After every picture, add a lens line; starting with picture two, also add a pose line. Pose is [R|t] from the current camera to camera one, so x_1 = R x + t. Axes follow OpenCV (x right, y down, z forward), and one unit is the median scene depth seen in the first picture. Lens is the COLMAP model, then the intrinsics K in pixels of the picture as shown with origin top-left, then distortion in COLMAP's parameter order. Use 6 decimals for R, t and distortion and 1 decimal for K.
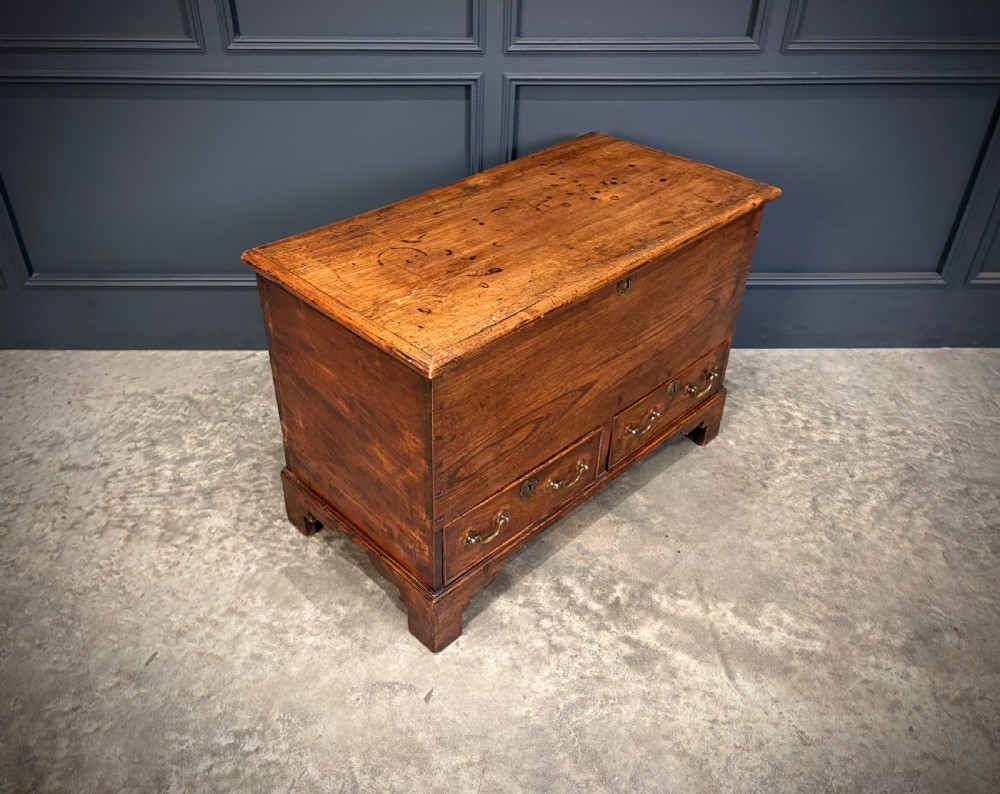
lens RADIAL K [[775.2, 0, 463.9], [0, 775.2, 414.6], [0, 0, 1]] dist [0.001814, 0.014888]
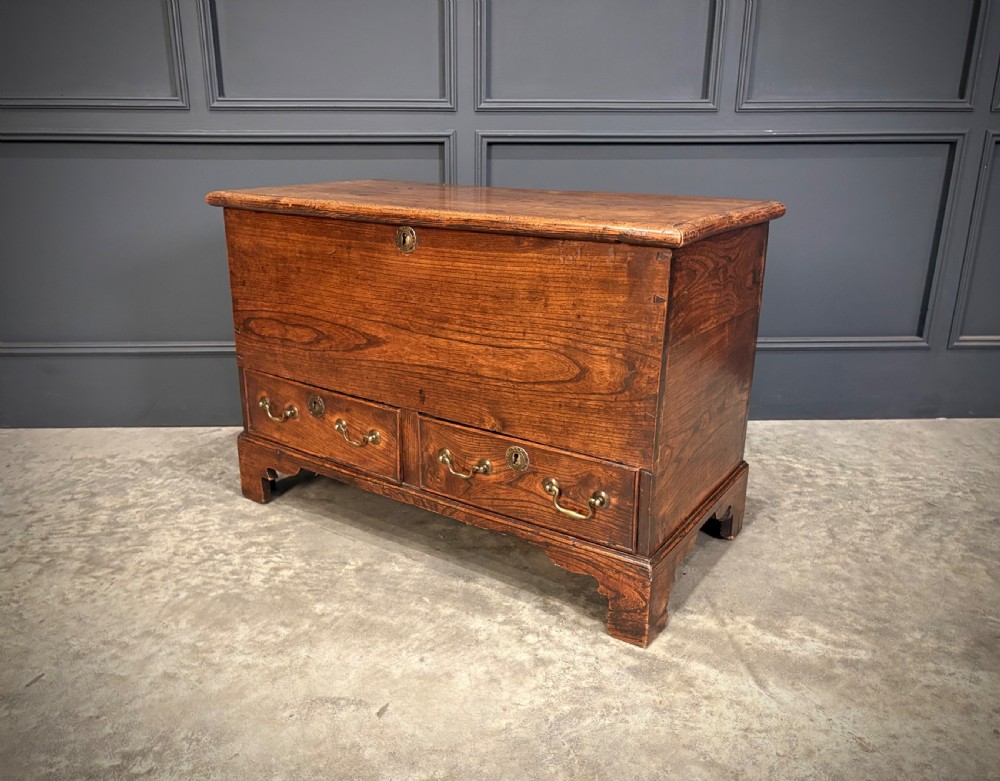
lens RADIAL K [[760.2, 0, 475.9], [0, 760.2, 418.7], [0, 0, 1]] dist [-0.004072, 0.035474]
pose [[0.999733, -0.010648, 0.020528, 0.030946], [0.016346, 0.953306, -0.301563, 0.267523], [-0.016359, 0.301818, 0.953225, 0.148931]]
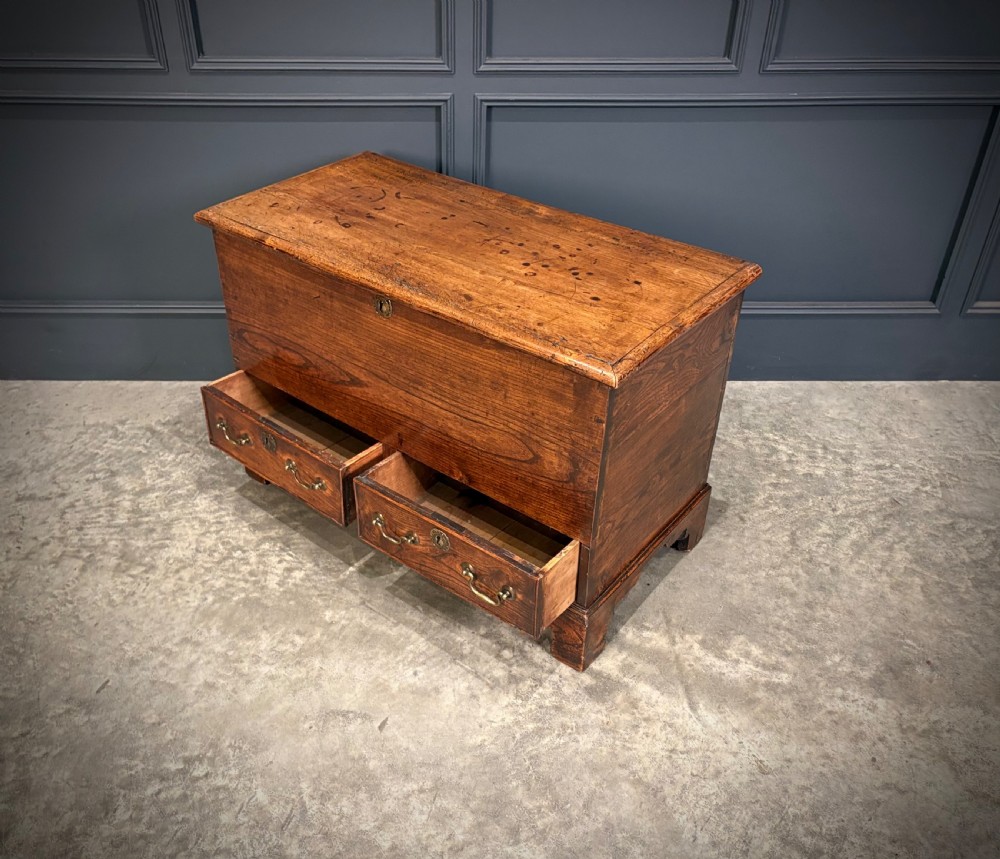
lens RADIAL K [[843.7, 0, 463.1], [0, 843.7, 458.1], [0, 0, 1]] dist [0.010115, 0.002283]
pose [[0.999961, 0.003694, -0.008081, 0.053674], [-0.003777, 0.999940, -0.010234, 0.030855], [0.008043, 0.010264, 0.999915, -0.061221]]
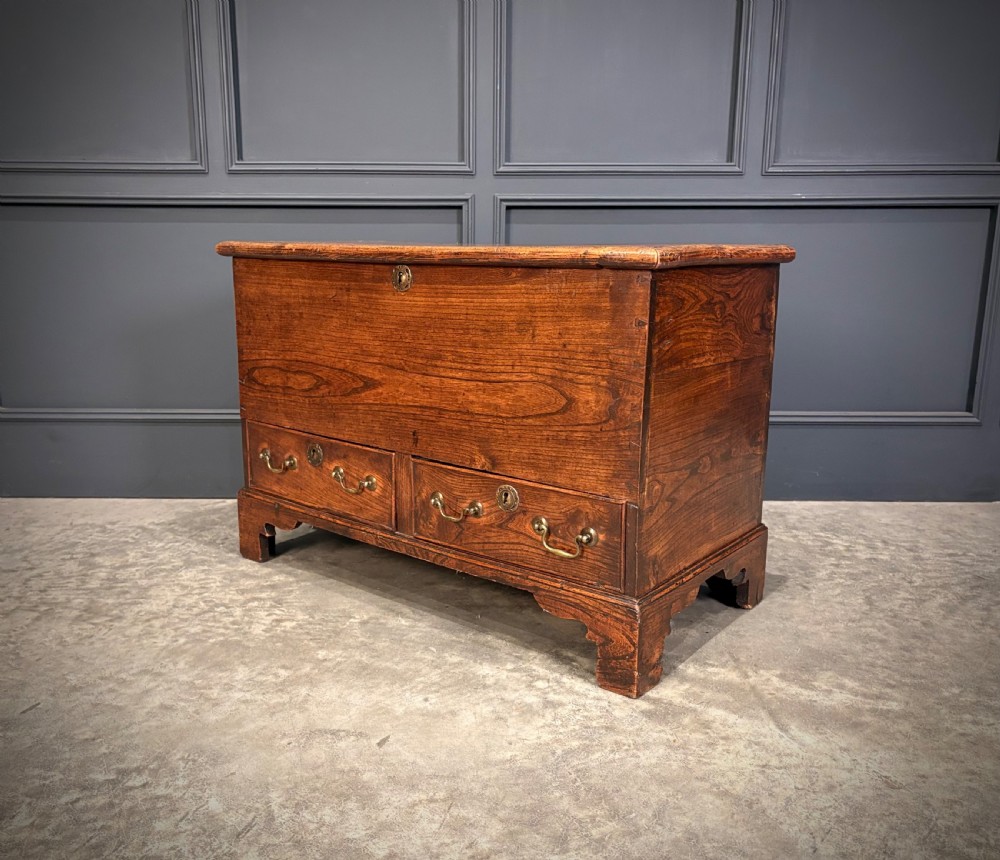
lens RADIAL K [[843.7, 0, 468.9], [0, 843.7, 477.3], [0, 0, 1]] dist [0.010115, 0.002283]
pose [[0.999834, 0.002834, -0.017976, 0.044430], [-0.009558, 0.922362, -0.386209, 0.376360], [0.015486, 0.386317, 0.922236, 0.119821]]
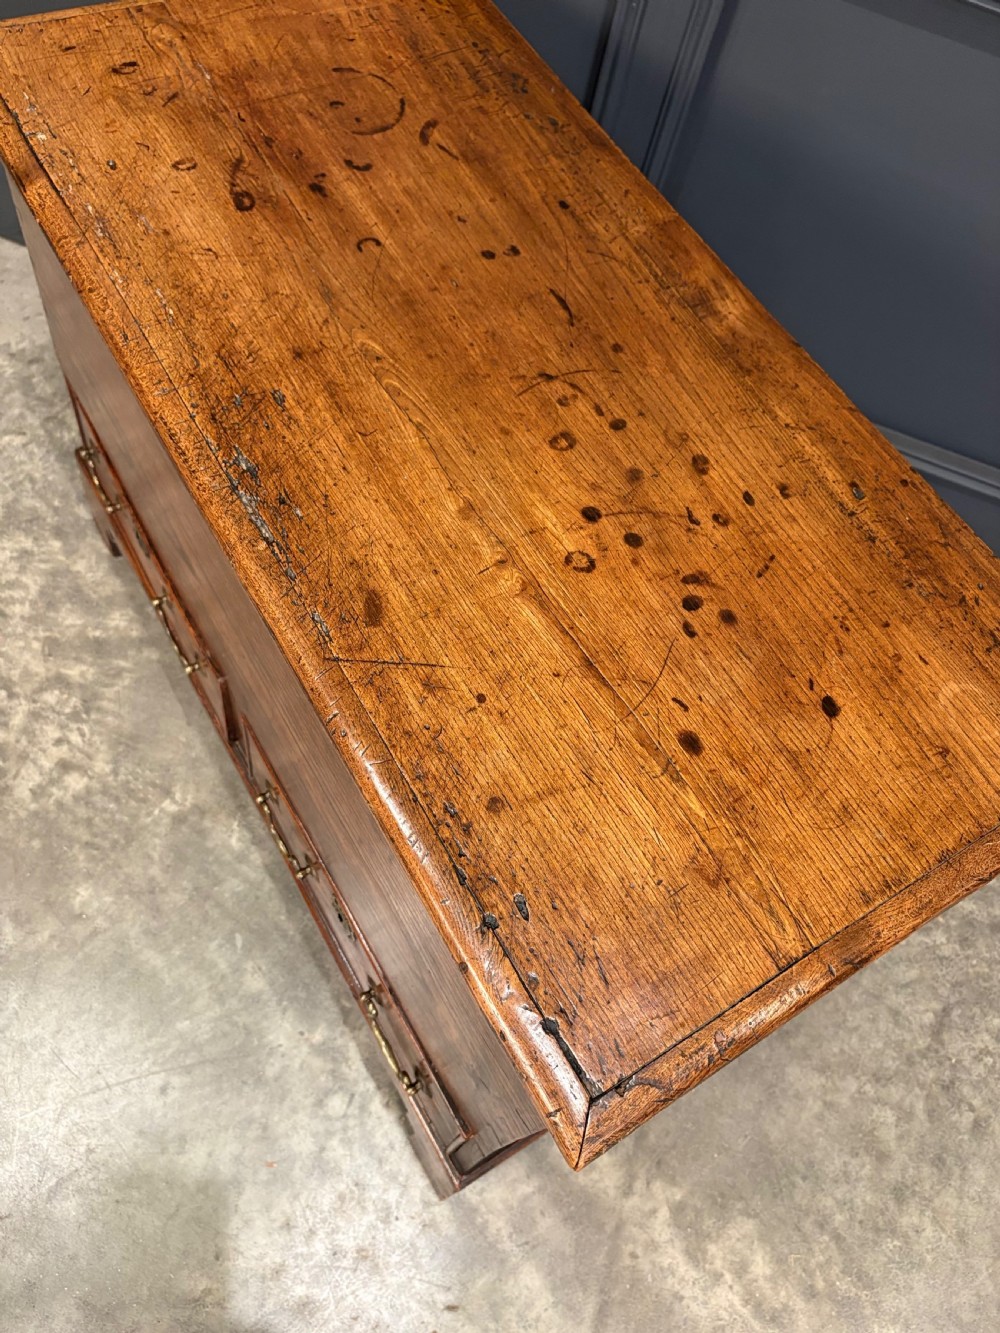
lens RADIAL K [[954.7, 0, 514.4], [0, 954.7, 632.4], [0, 0, 1]] dist [0.009492, -0.007898]
pose [[0.930854, 0.363212, -0.039861, 0.118730], [-0.325450, 0.873745, 0.361459, -0.281217], [0.166114, -0.323493, 0.931536, 0.465099]]
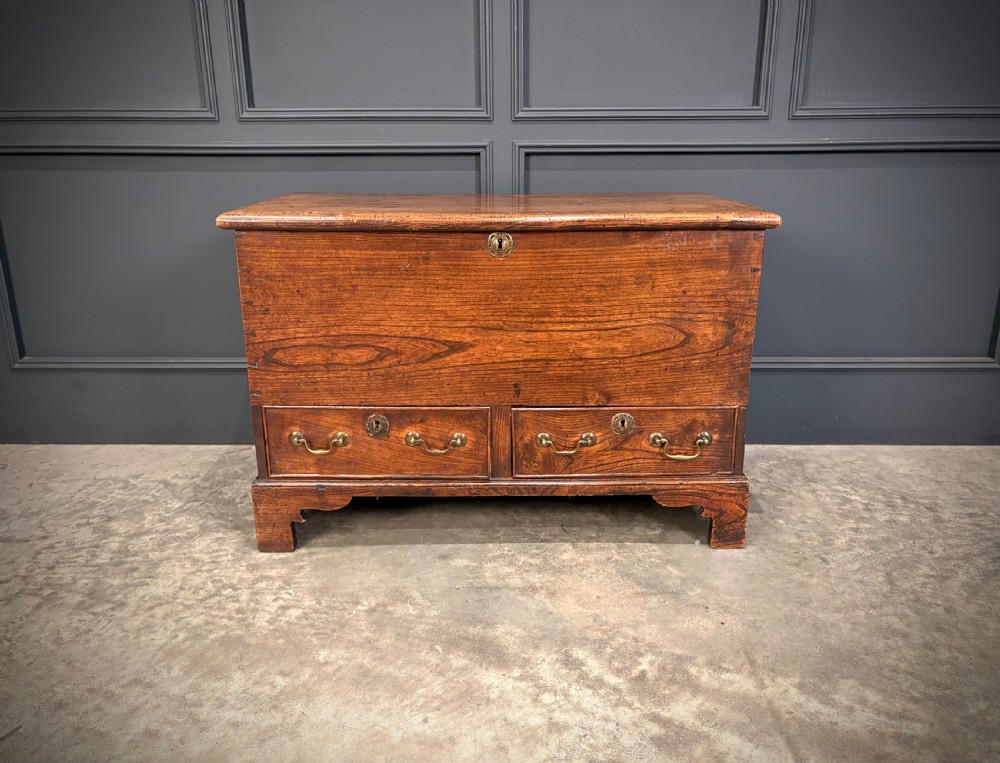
lens RADIAL K [[752.9, 0, 510.8], [0, 752.9, 409.3], [0, 0, 1]] dist [-0.003805, 0.034996]
pose [[0.999709, 0.000001, -0.024117, 0.081773], [-0.007593, 0.949156, -0.314716, 0.216054], [0.022891, 0.314807, 0.948880, 0.203435]]
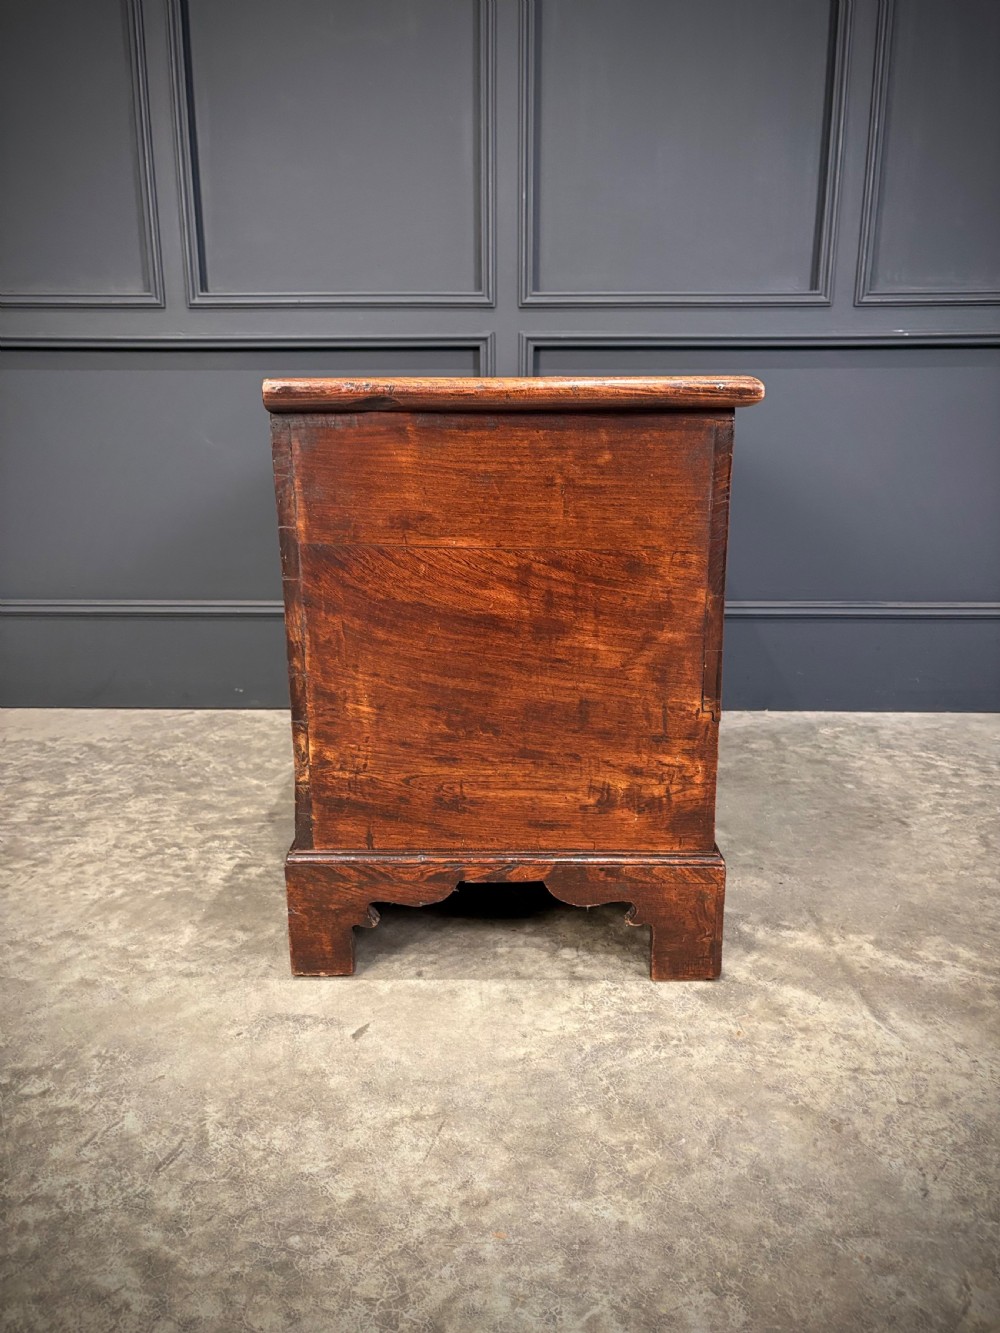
lens RADIAL K [[954.7, 0, 494.6], [0, 954.7, 708.9], [0, 0, 1]] dist [0.009492, -0.007898]
pose [[0.999524, 0.003832, -0.030626, 0.065500], [-0.014452, 0.934877, -0.354678, 0.330915], [0.027273, 0.354952, 0.934487, 0.206133]]
